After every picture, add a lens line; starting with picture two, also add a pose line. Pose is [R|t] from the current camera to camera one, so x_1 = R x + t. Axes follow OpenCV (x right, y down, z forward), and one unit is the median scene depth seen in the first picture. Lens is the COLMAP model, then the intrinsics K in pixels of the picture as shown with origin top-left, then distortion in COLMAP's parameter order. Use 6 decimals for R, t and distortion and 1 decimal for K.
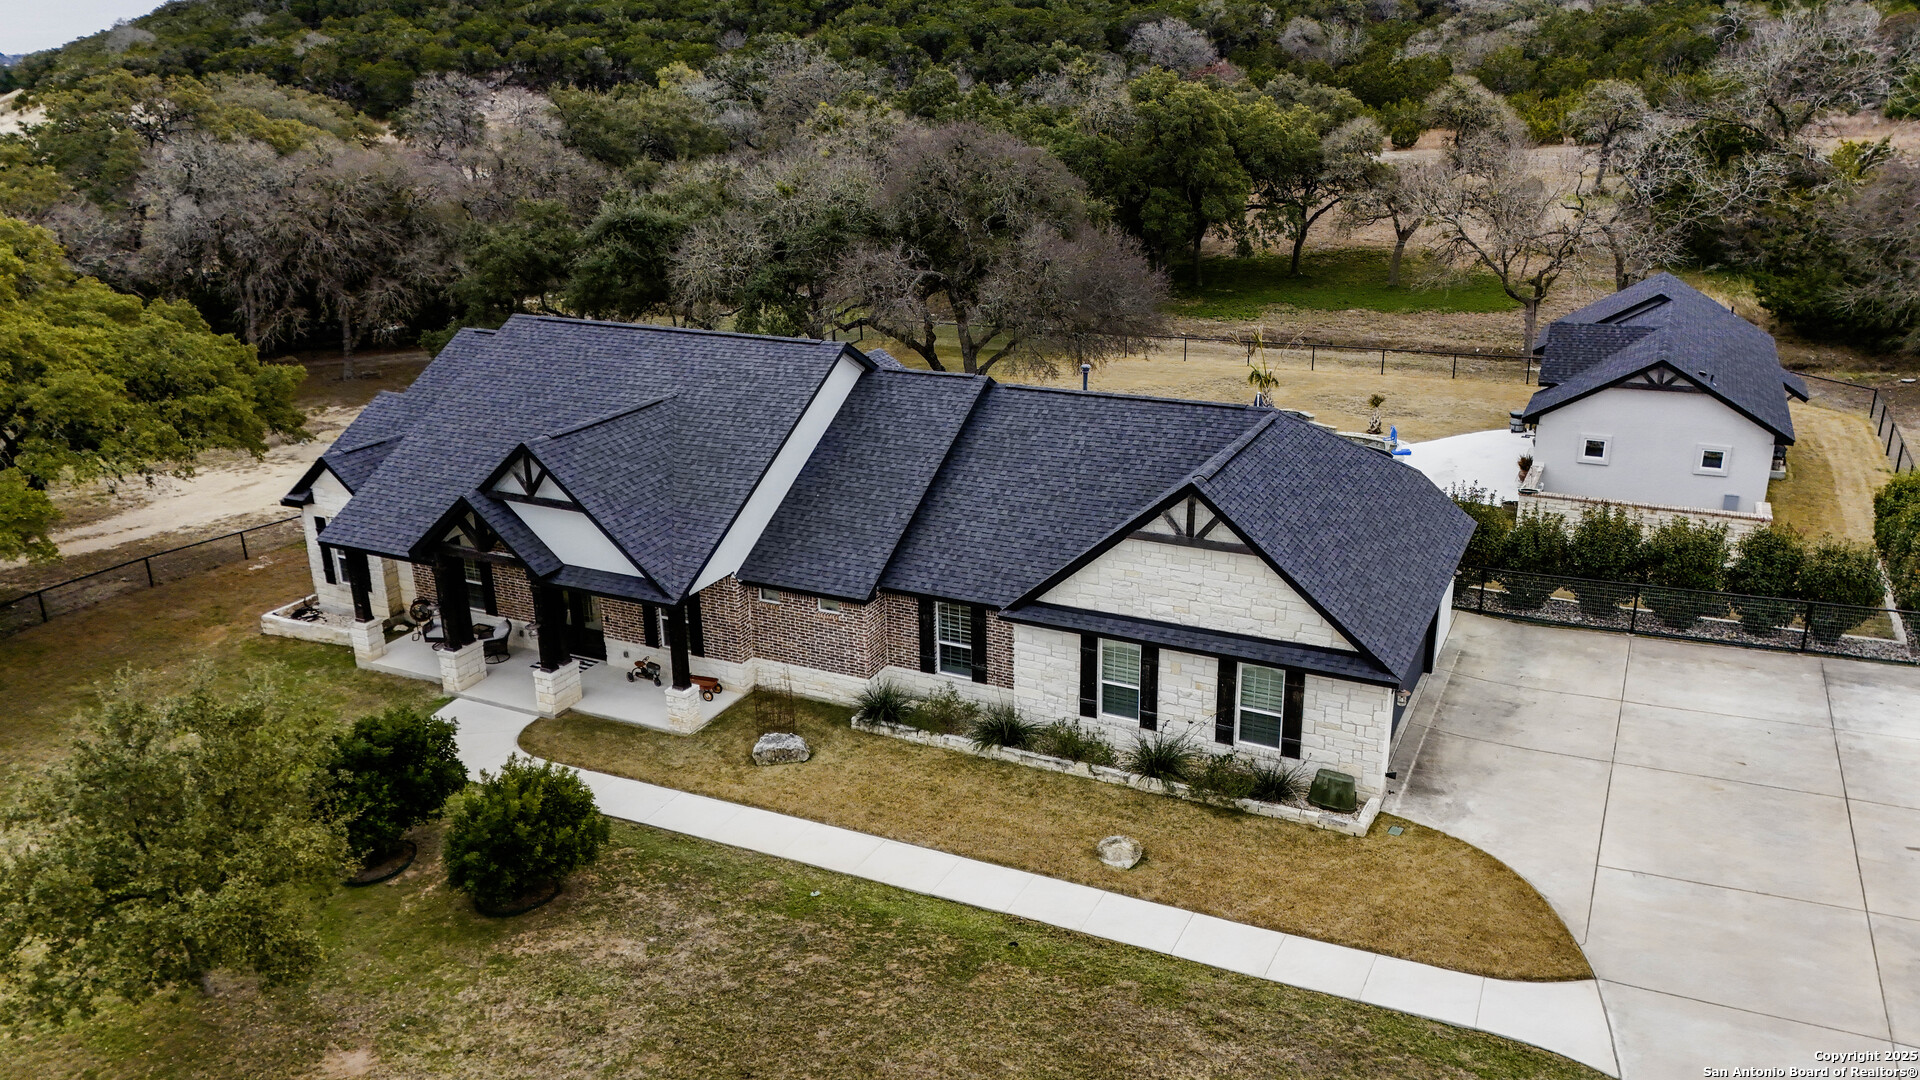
lens RADIAL K [[1394.5, 0, 960.0], [0, 1394.5, 540.0], [0, 0, 1]] dist [0.063790, -0.047117]
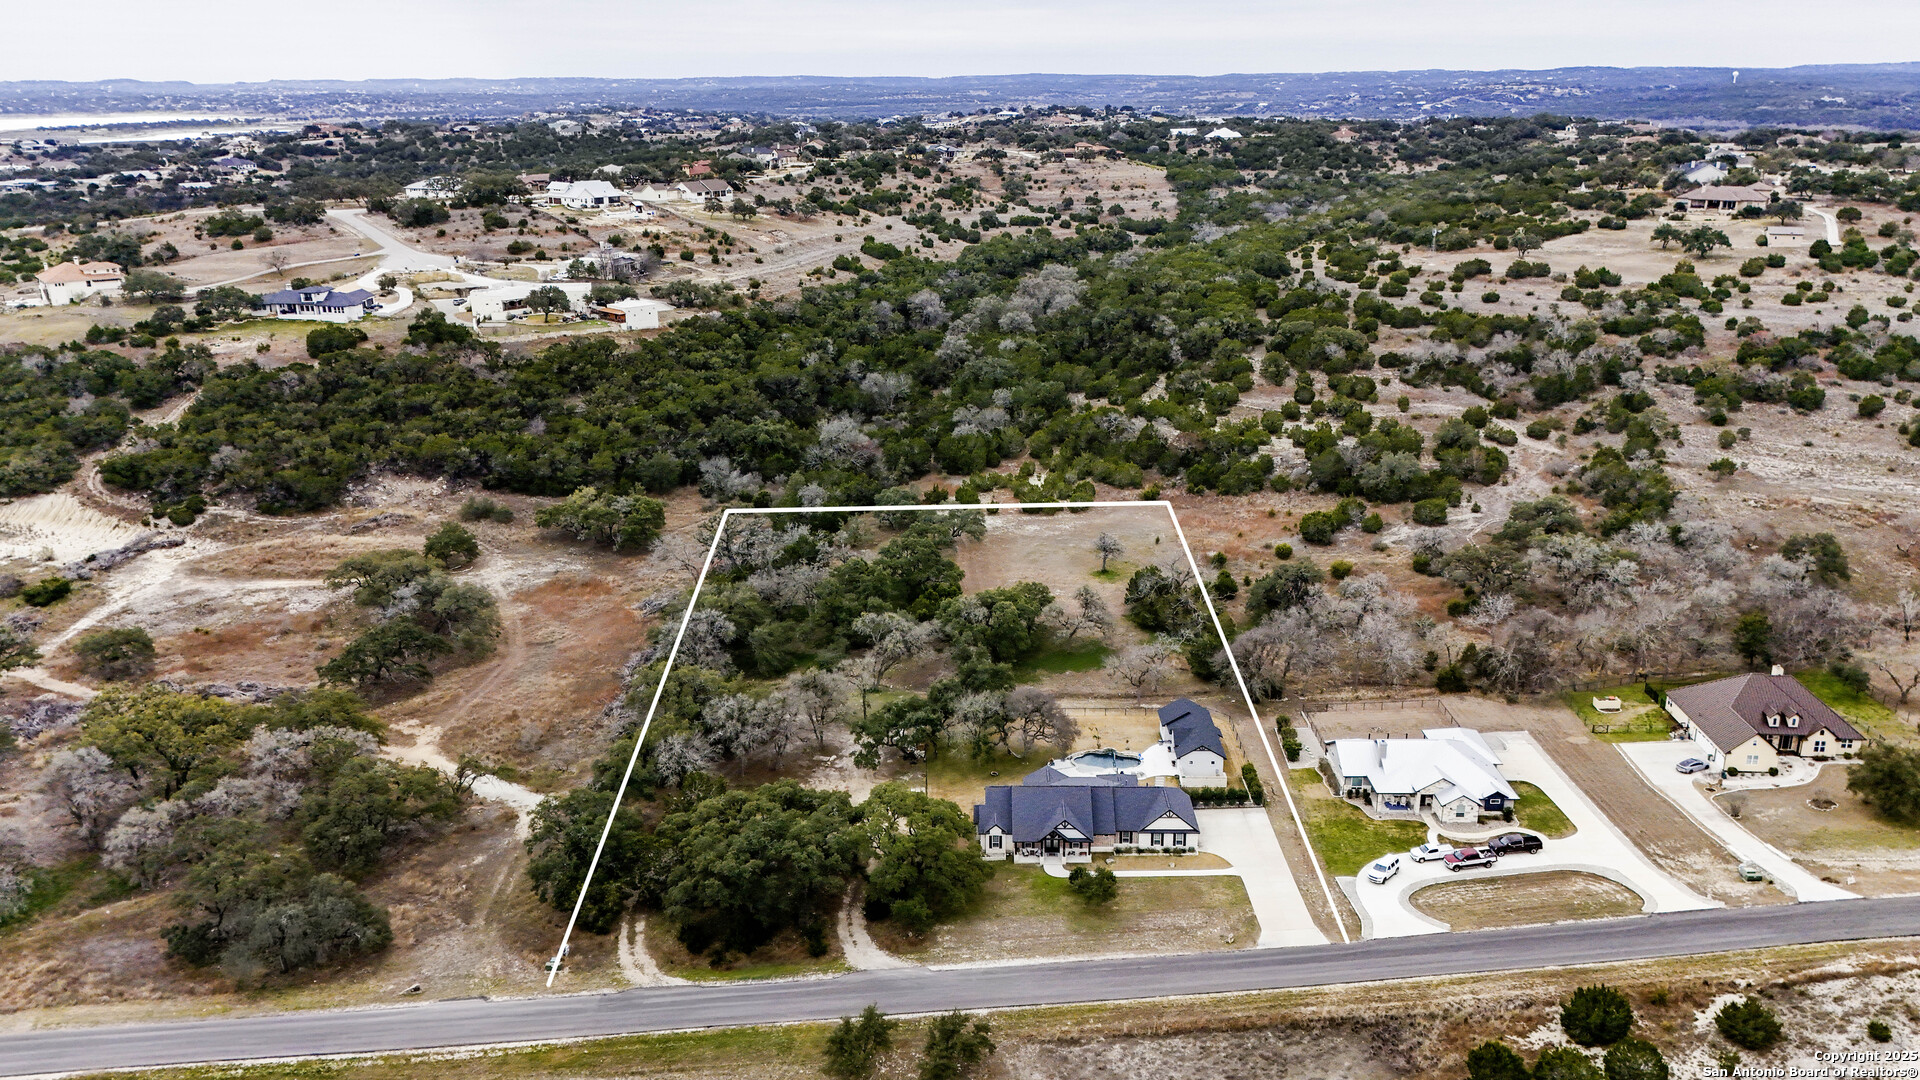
lens RADIAL K [[1394.5, 0, 960.0], [0, 1394.5, 540.0], [0, 0, 1]] dist [0.063790, -0.047117]
pose [[0.901480, -0.125174, 0.414325, -3.181646], [0.135271, 0.990796, 0.005015, -1.409647], [-0.411139, 0.051526, 0.910115, -4.536481]]
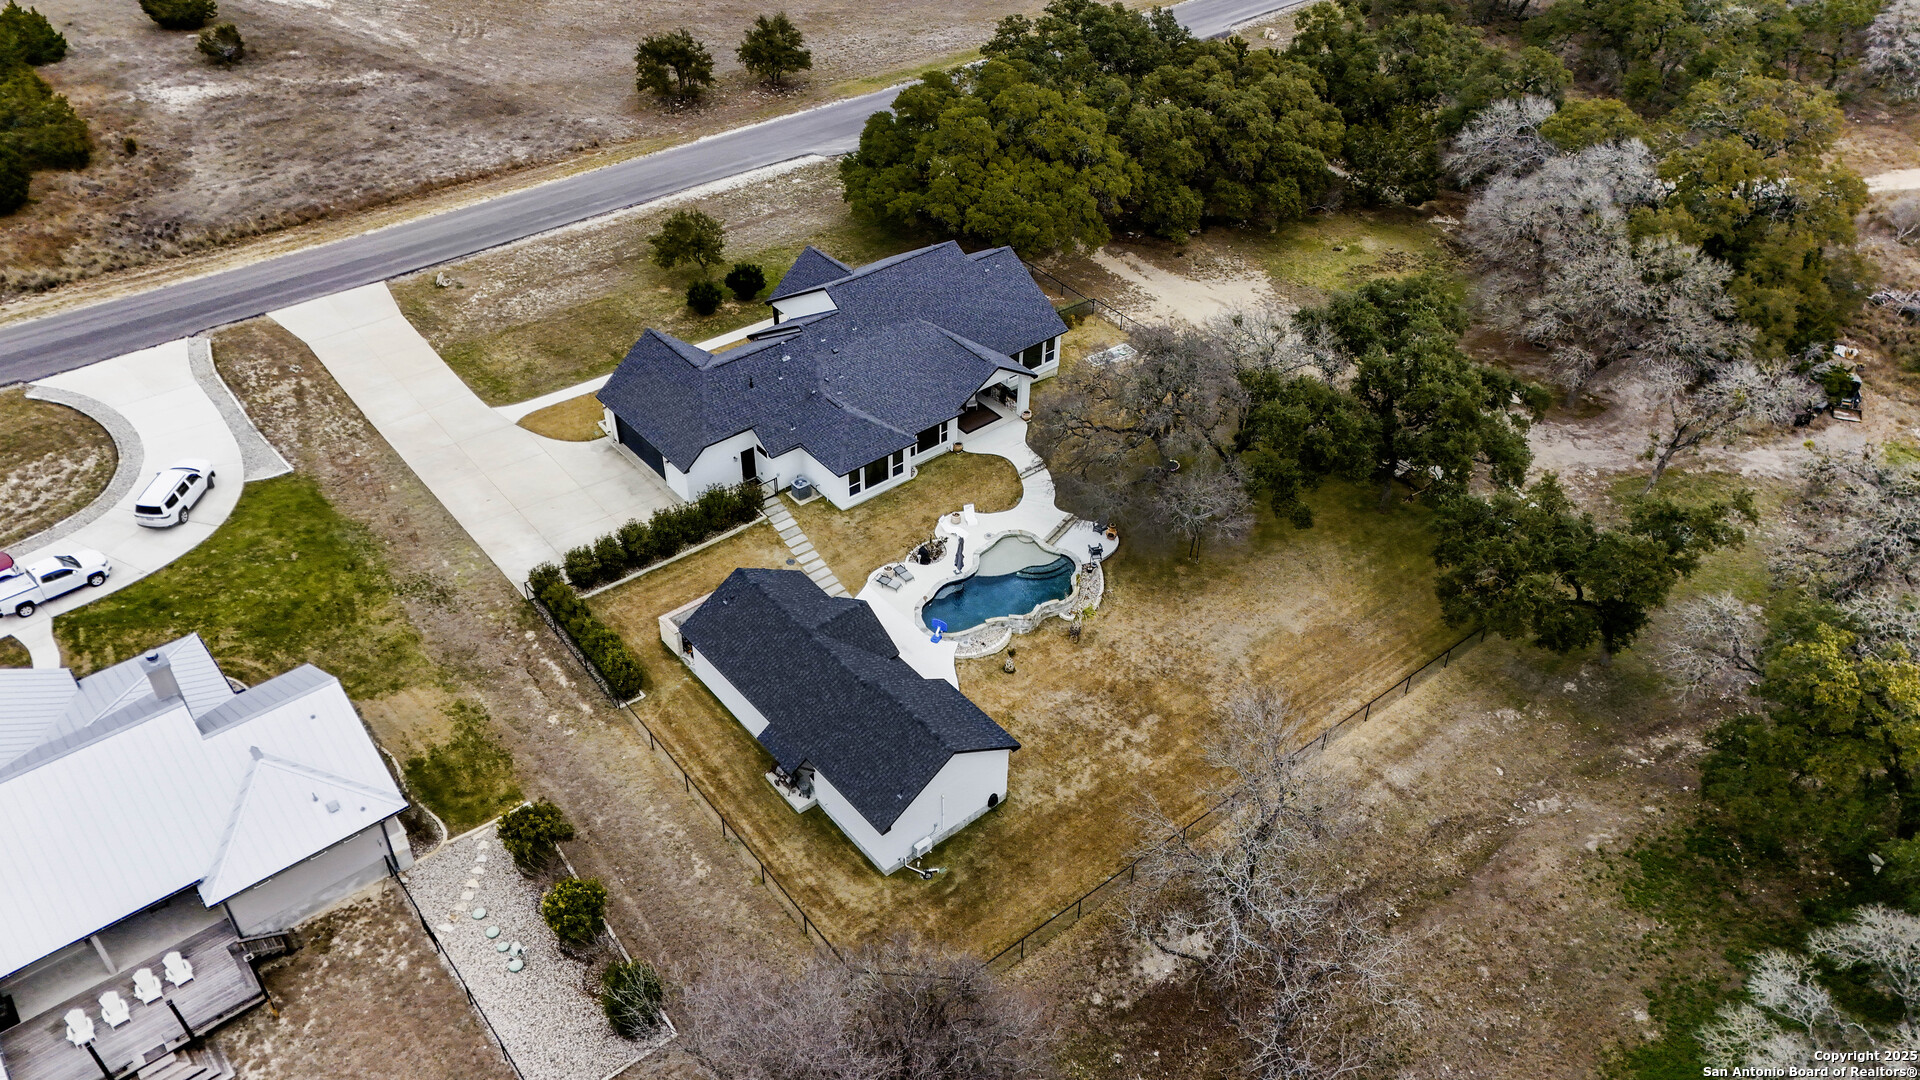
lens RADIAL K [[1394.5, 0, 960.0], [0, 1394.5, 540.0], [0, 0, 1]] dist [0.063790, -0.047117]
pose [[-0.402089, 0.579180, -0.709136, 2.226997], [-0.309973, 0.642661, 0.700645, -2.008201], [0.861534, 0.501536, -0.078877, 1.925721]]
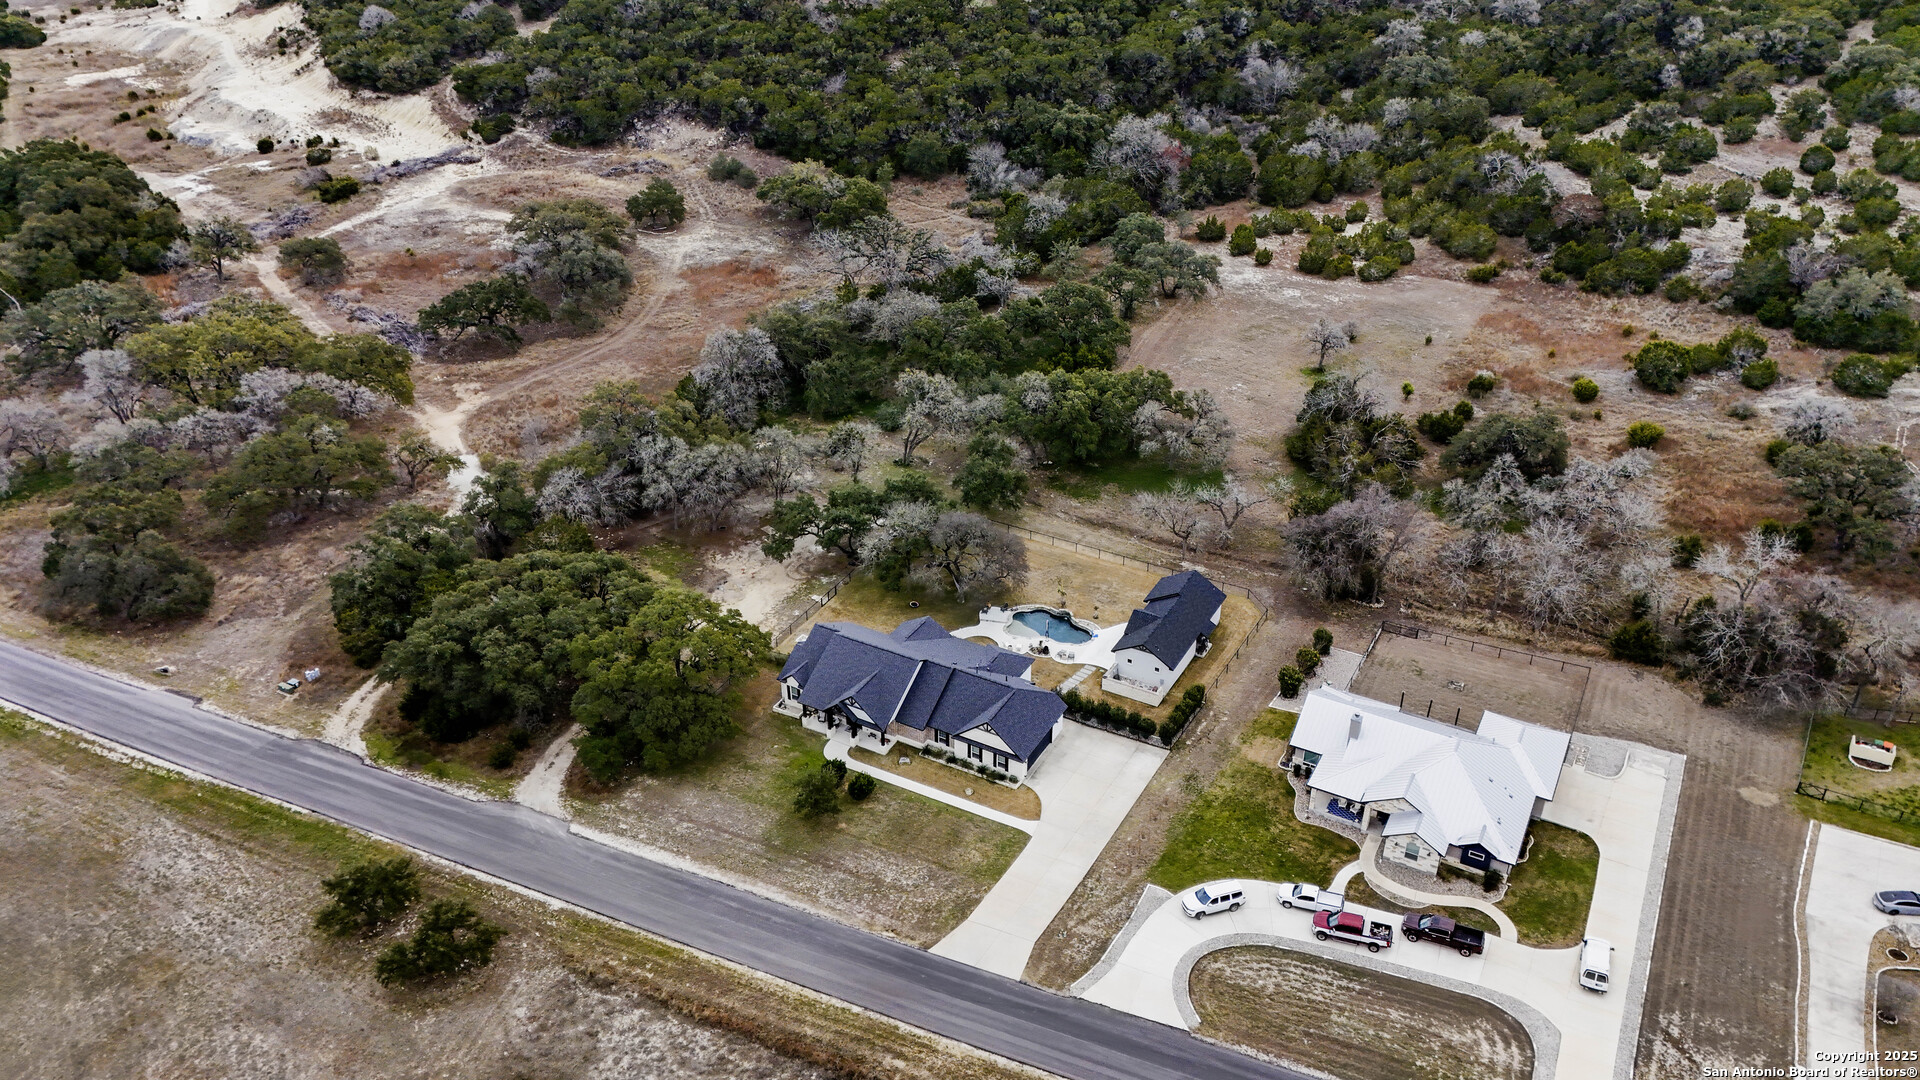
lens RADIAL K [[1394.5, 0, 960.0], [0, 1394.5, 540.0], [0, 0, 1]] dist [0.063790, -0.047117]
pose [[0.998803, 0.034757, -0.034407, 0.200611], [-0.026932, 0.978126, 0.206262, -1.605162], [0.040823, -0.205089, 0.977892, -3.561679]]
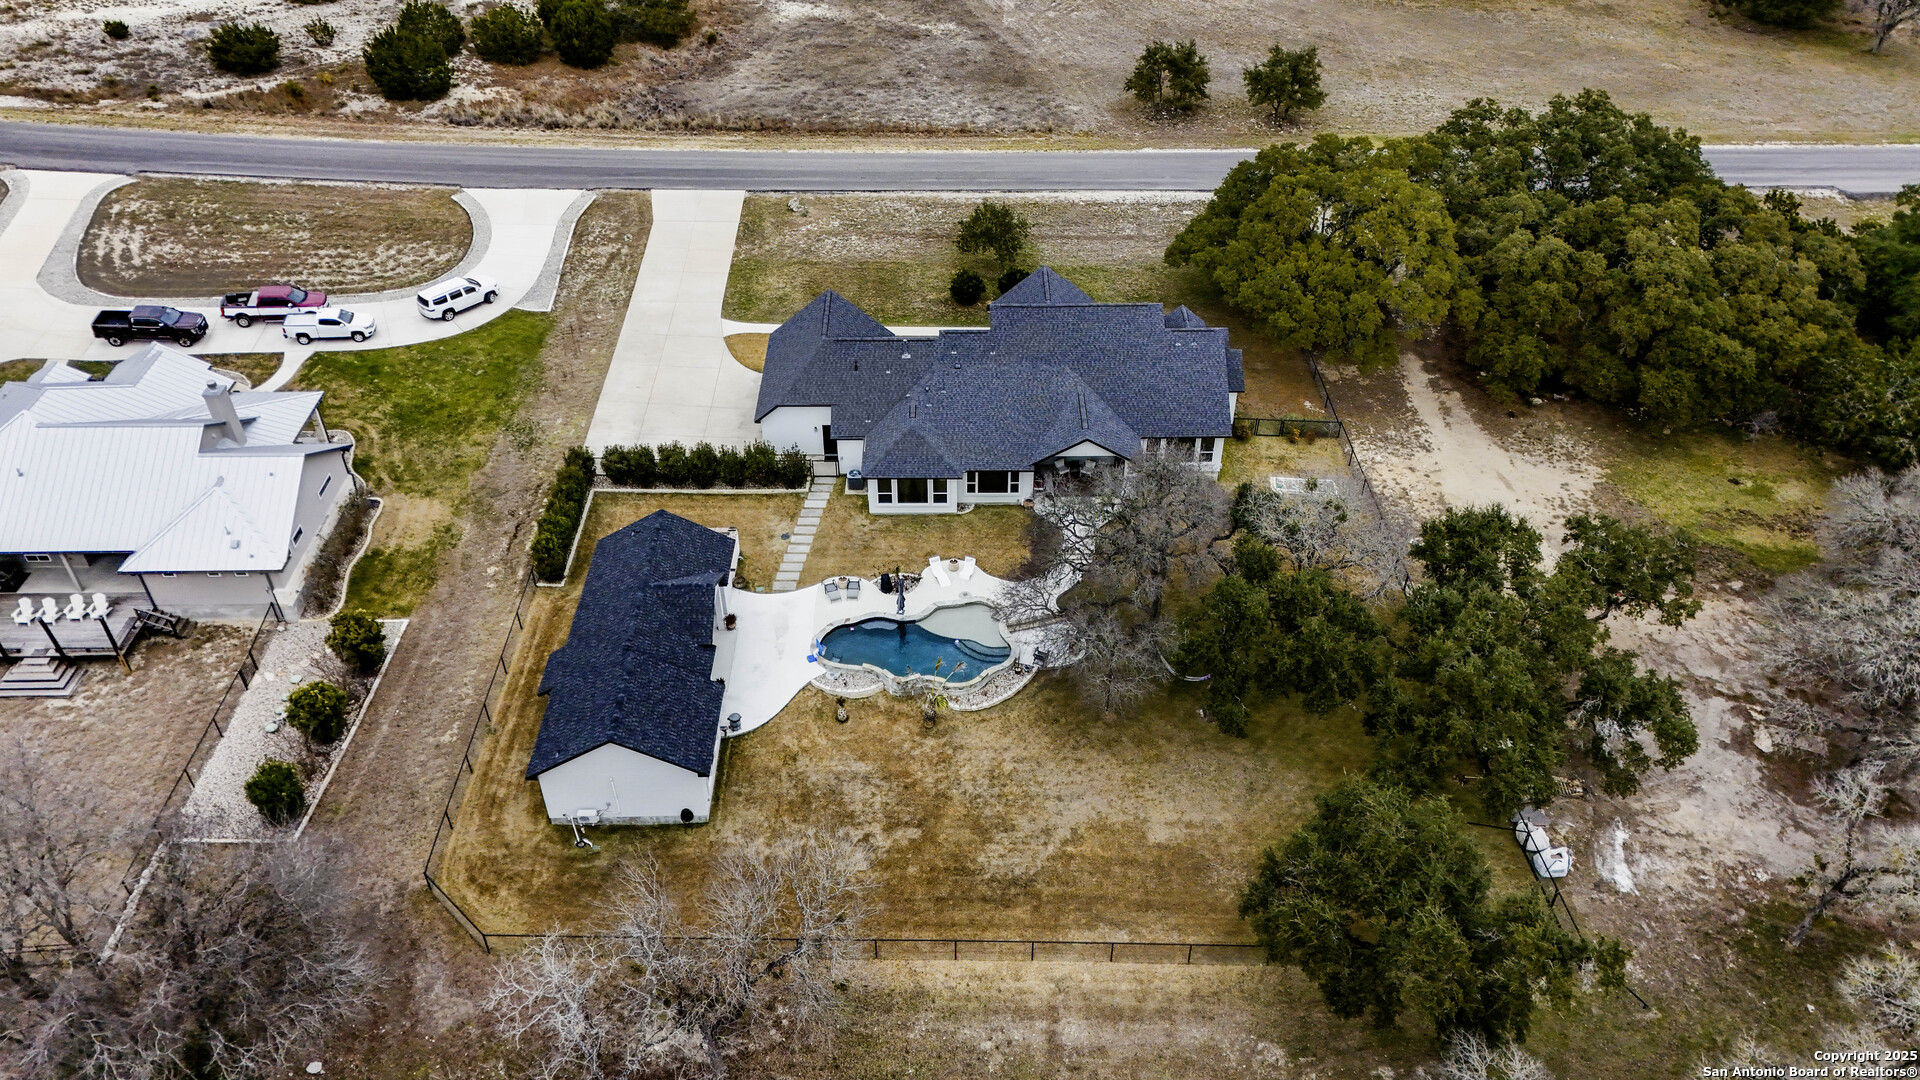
lens RADIAL K [[1409.9, 0, 960.5], [0, 1409.9, 524.1], [0, 0, 1]] dist [0.047684, -0.004043]
pose [[-0.890587, 0.293905, -0.347095, 1.121297], [-0.135546, 0.556963, 0.819402, -2.322594], [0.434146, 0.776796, -0.456186, 2.846074]]
